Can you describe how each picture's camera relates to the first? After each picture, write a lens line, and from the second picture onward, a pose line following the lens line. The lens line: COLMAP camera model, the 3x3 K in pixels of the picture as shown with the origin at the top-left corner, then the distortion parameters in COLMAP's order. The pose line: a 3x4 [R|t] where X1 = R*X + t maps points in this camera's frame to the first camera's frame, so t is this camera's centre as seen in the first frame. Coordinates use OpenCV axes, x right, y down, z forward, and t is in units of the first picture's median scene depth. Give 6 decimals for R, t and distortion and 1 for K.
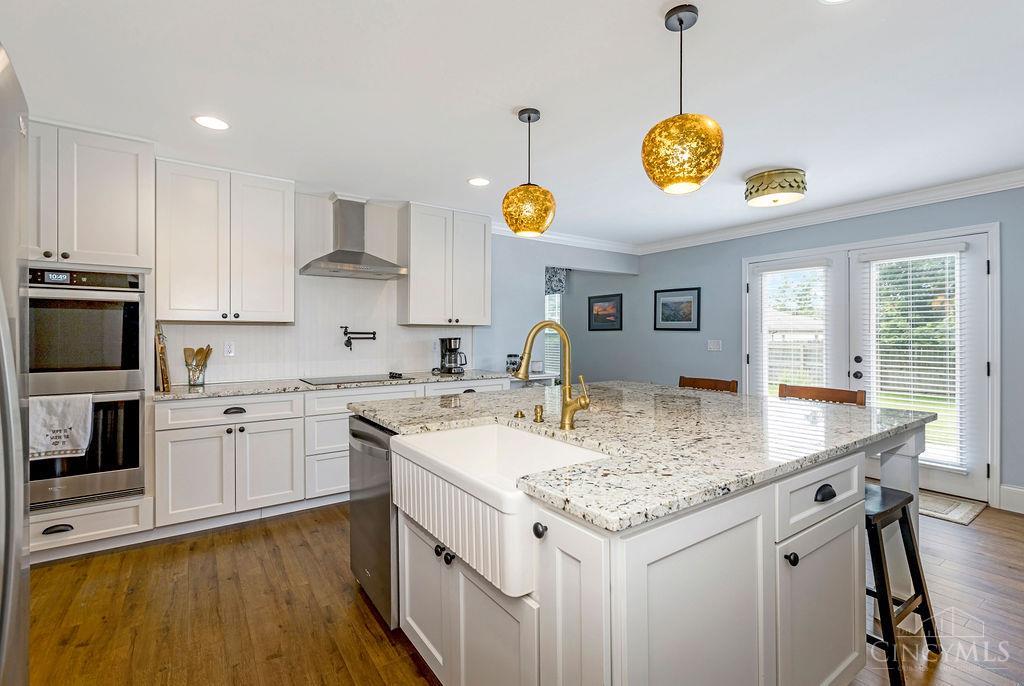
lens RADIAL K [[470.8, 0, 516.6], [0, 470.8, 337.7], [0, 0, 1]] dist [-0.000573, -0.000087]
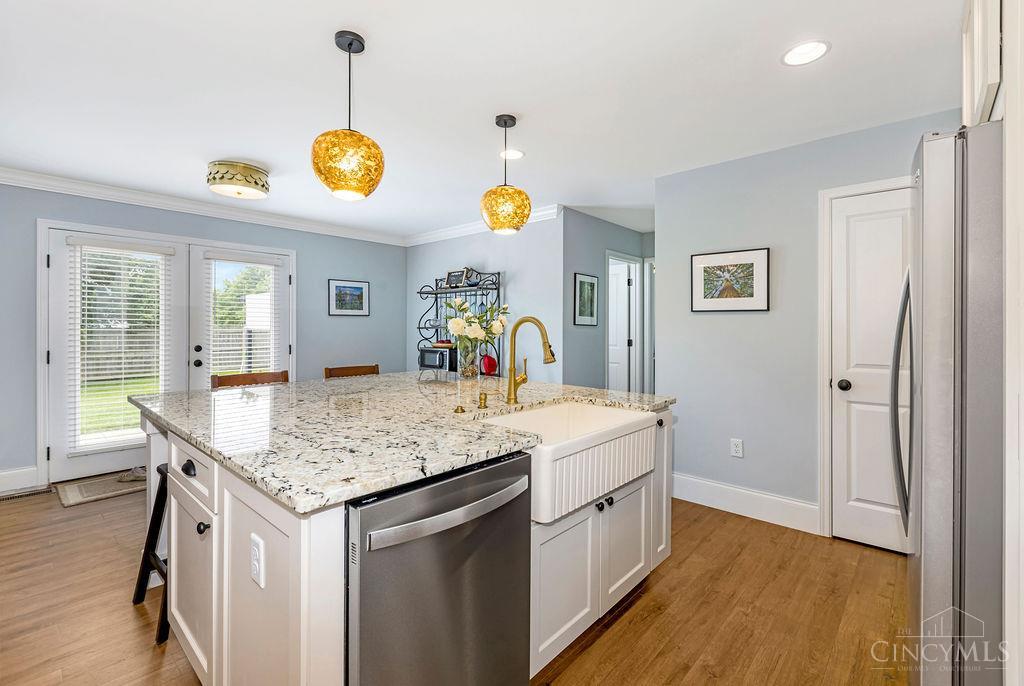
lens RADIAL K [[450.3, 0, 512.9], [0, 450.3, 328.1], [0, 0, 1]] dist [0.000868, 0.000175]
pose [[-0.224527, -0.003645, 0.974461, -0.609476], [-0.002610, 0.999992, 0.003139, -0.008405], [-0.974464, -0.001839, -0.224535, 0.711780]]
